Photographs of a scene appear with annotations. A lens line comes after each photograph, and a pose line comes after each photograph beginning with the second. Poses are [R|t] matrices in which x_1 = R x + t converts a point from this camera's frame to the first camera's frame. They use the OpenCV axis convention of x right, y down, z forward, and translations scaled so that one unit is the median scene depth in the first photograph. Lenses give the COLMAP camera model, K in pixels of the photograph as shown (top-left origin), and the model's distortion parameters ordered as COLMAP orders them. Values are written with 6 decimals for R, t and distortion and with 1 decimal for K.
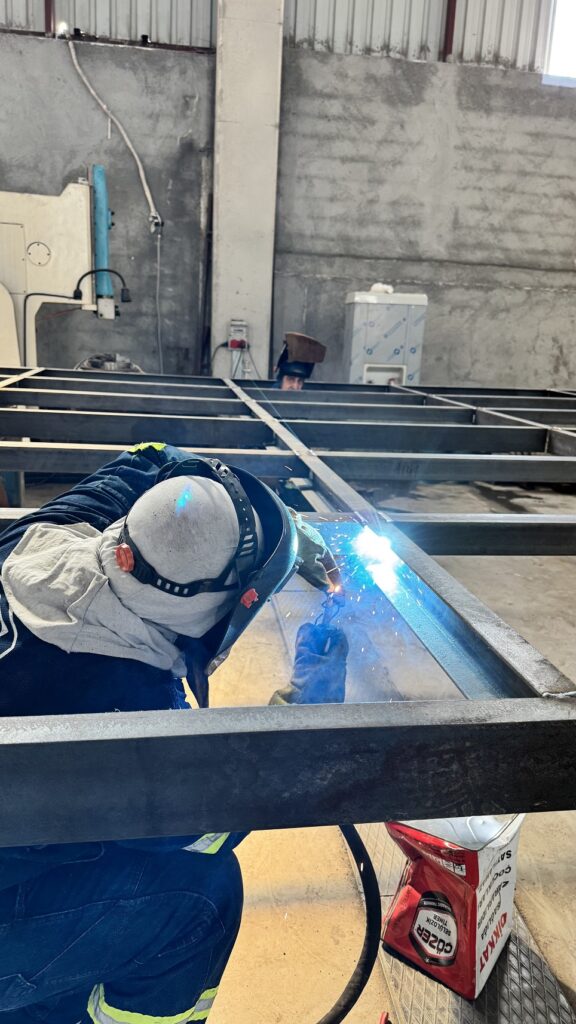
lens RADIAL K [[731.5, 0, 263.4], [0, 731.5, 492.3], [0, 0, 1]] dist [0.069779, -0.071897]
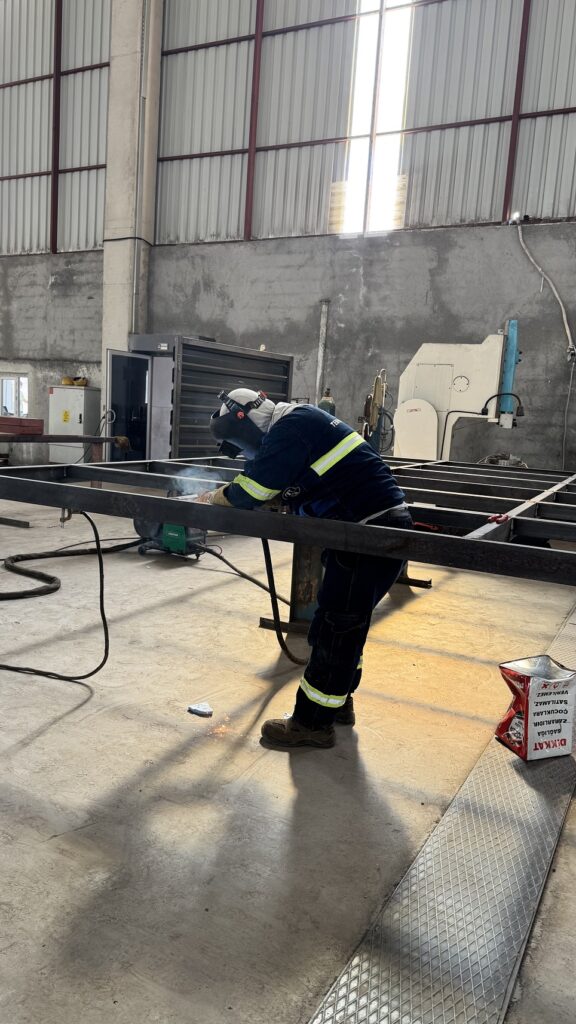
lens RADIAL K [[731.5, 0, 284.5], [0, 731.5, 522.6], [0, 0, 1]] dist [0.069779, -0.071897]
pose [[0.821771, 0.092499, -0.562261, 0.188979], [-0.150564, 0.986915, -0.057697, 0.060464], [0.549566, 0.132070, 0.824945, -0.257269]]
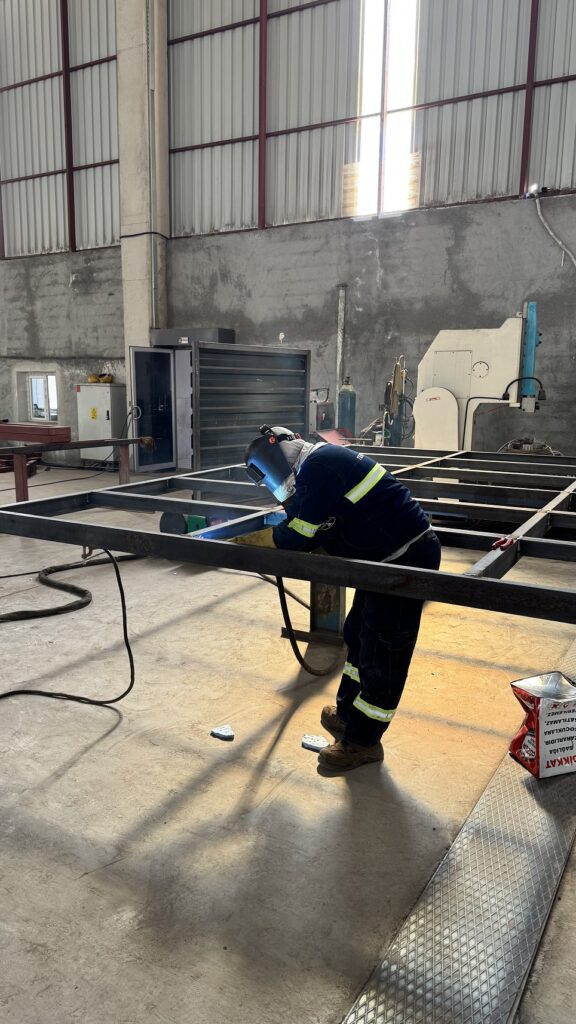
lens RADIAL K [[731.5, 0, 277.7], [0, 731.5, 518.0], [0, 0, 1]] dist [0.069779, -0.071897]
pose [[0.791436, 0.078361, -0.606208, 0.209288], [-0.107512, 0.994133, -0.011856, 0.015132], [0.601723, 0.074559, 0.795218, -0.263715]]
